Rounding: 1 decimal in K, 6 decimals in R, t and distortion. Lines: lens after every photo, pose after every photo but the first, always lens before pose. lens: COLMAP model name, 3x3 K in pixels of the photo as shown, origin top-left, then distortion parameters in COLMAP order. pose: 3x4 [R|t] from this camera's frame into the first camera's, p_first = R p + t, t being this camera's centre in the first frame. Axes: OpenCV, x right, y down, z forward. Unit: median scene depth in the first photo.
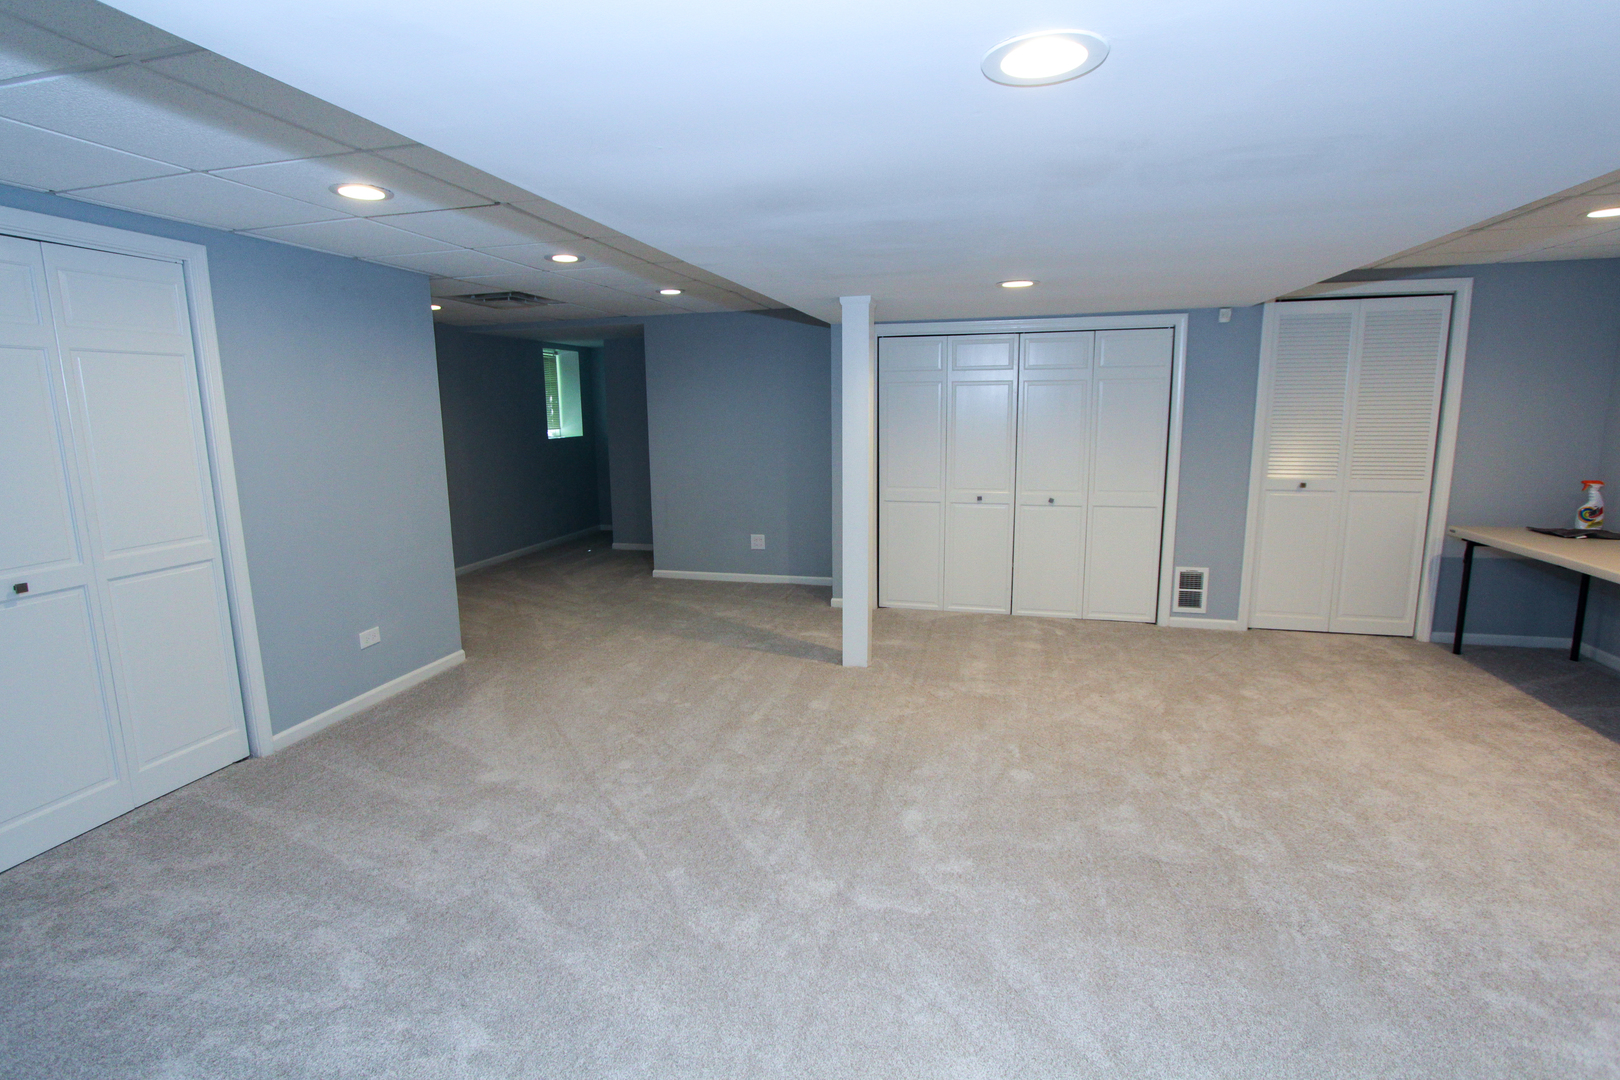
lens RADIAL K [[782.0, 0, 801.6], [0, 782.0, 526.2], [0, 0, 1]] dist [-0.018389, 0.001359]
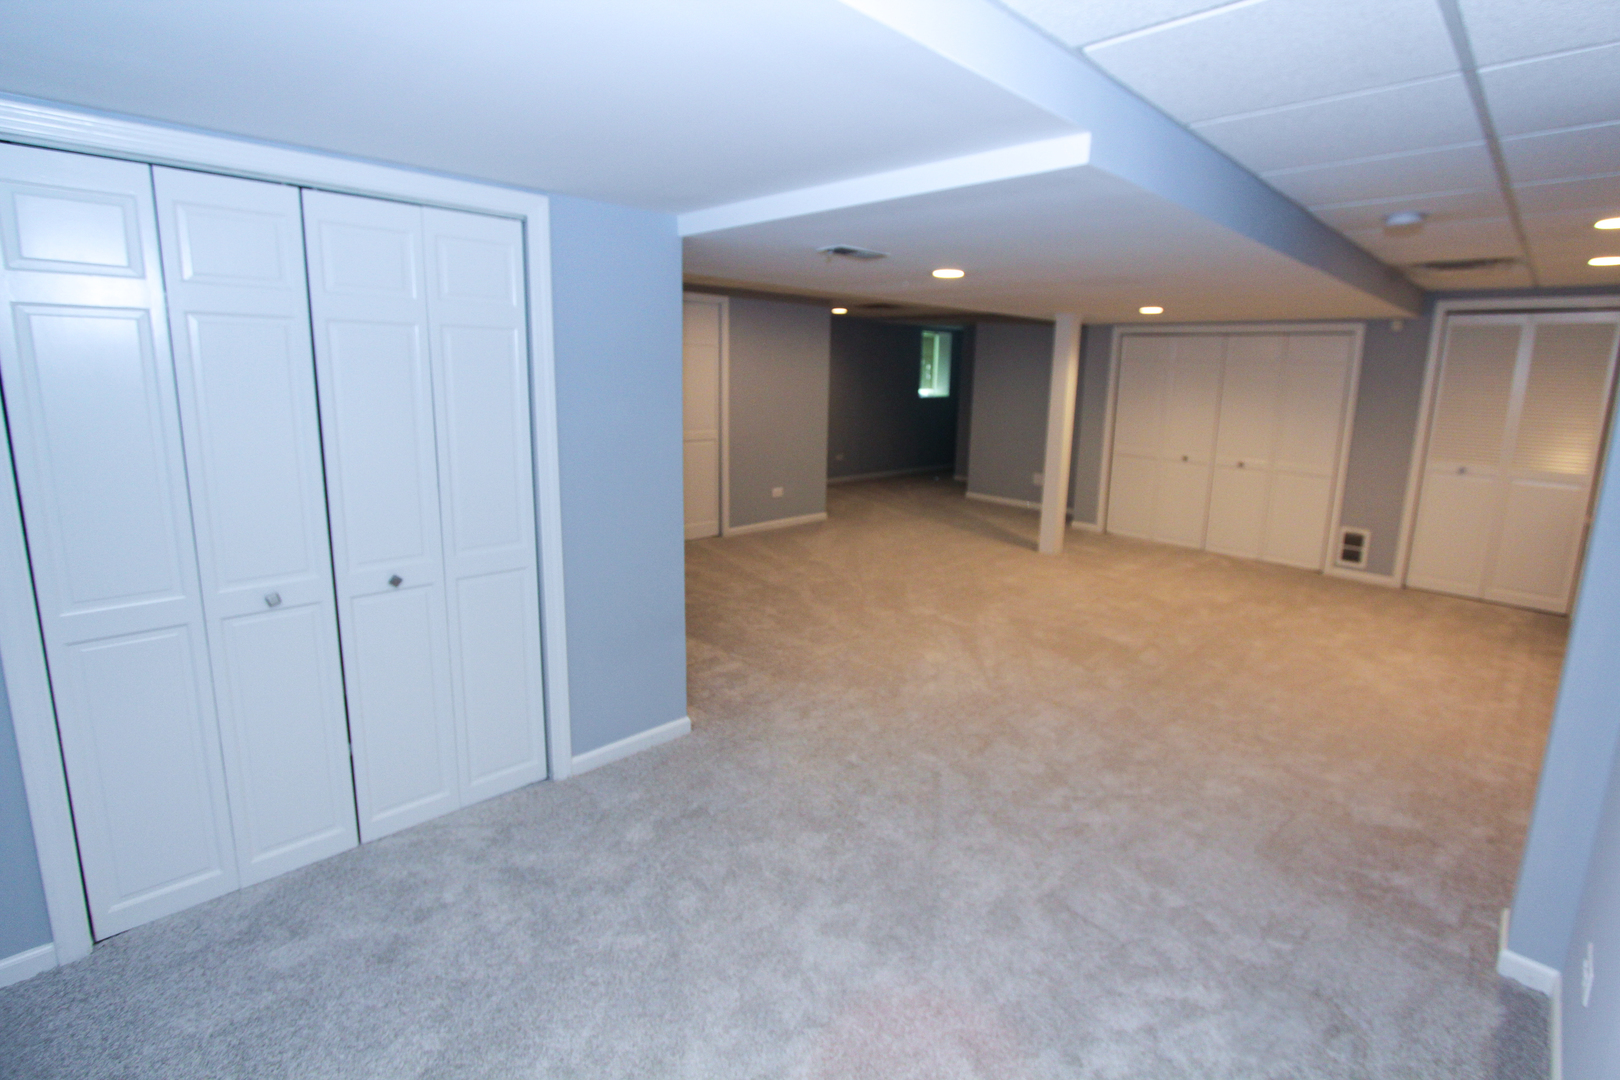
lens RADIAL K [[782.0, 0, 817.2], [0, 782.0, 487.1], [0, 0, 1]] dist [-0.018389, 0.001359]
pose [[0.858340, 0.114403, -0.500164, 0.393628], [-0.116364, 0.992829, 0.027396, 0.054306], [0.499711, 0.034686, 0.865497, -0.495906]]
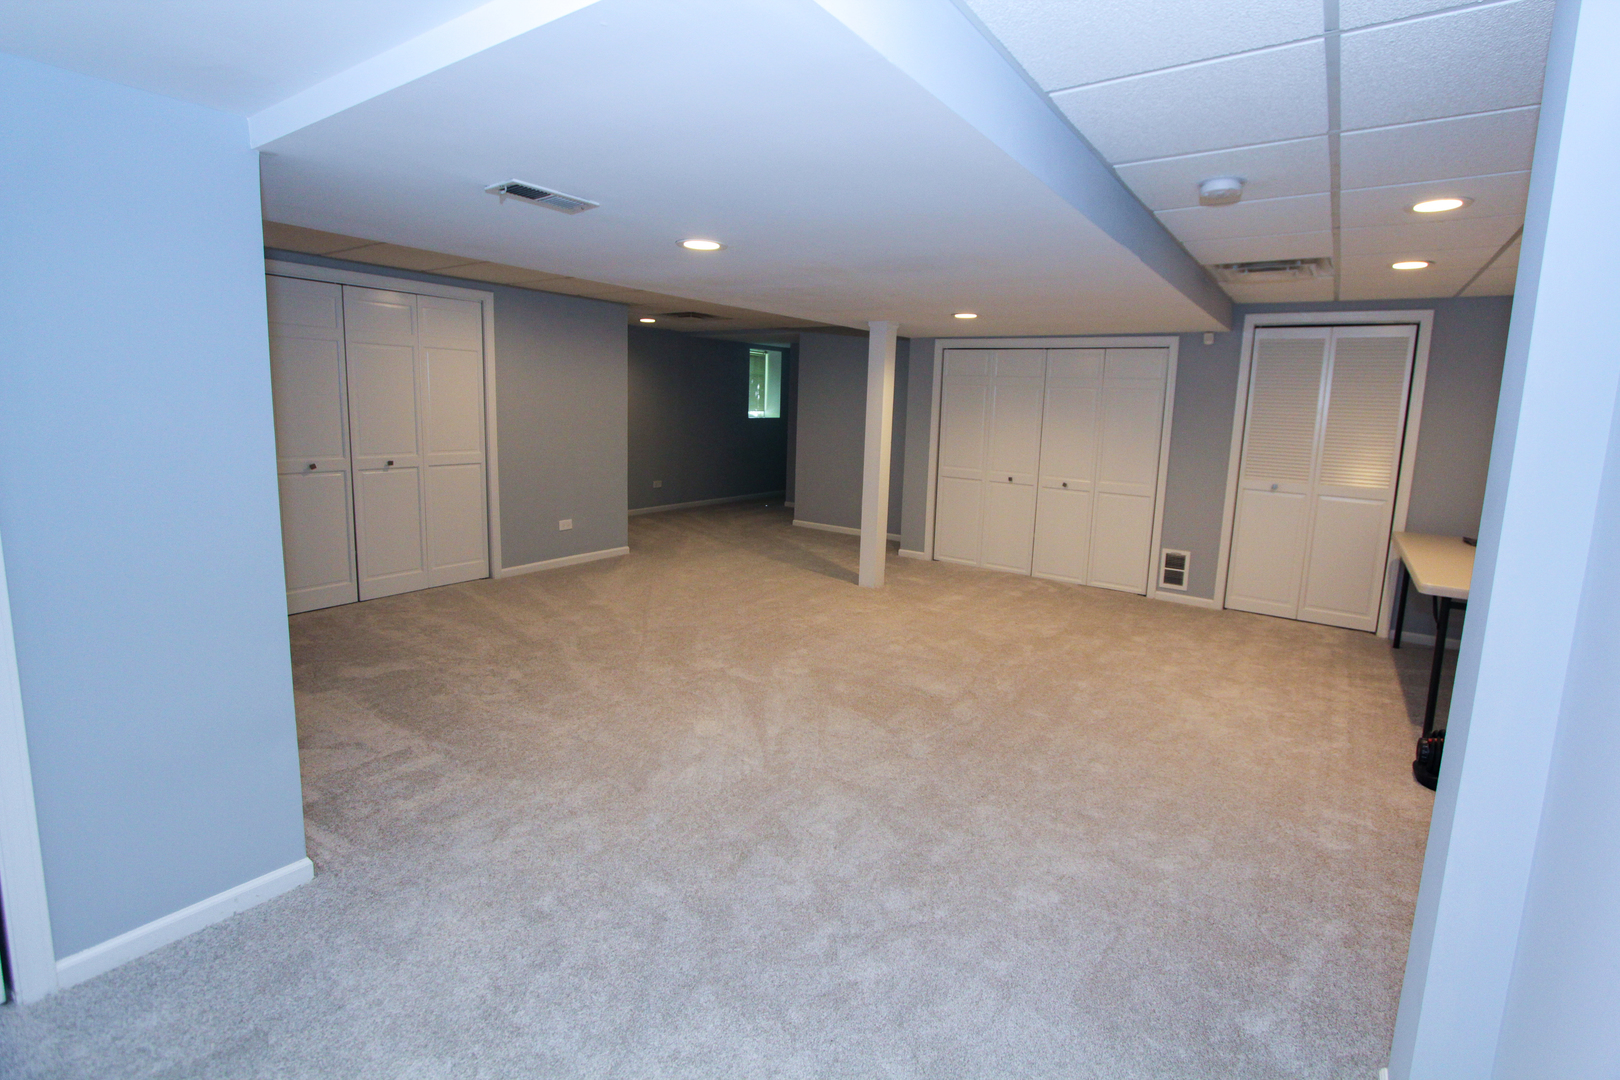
lens RADIAL K [[782.0, 0, 825.4], [0, 782.0, 491.4], [0, 0, 1]] dist [-0.018389, 0.001359]
pose [[0.938586, 0.086308, -0.334075, 0.405753], [-0.099751, 0.994741, -0.023258, 0.046774], [0.330311, 0.055154, 0.942259, -0.297348]]
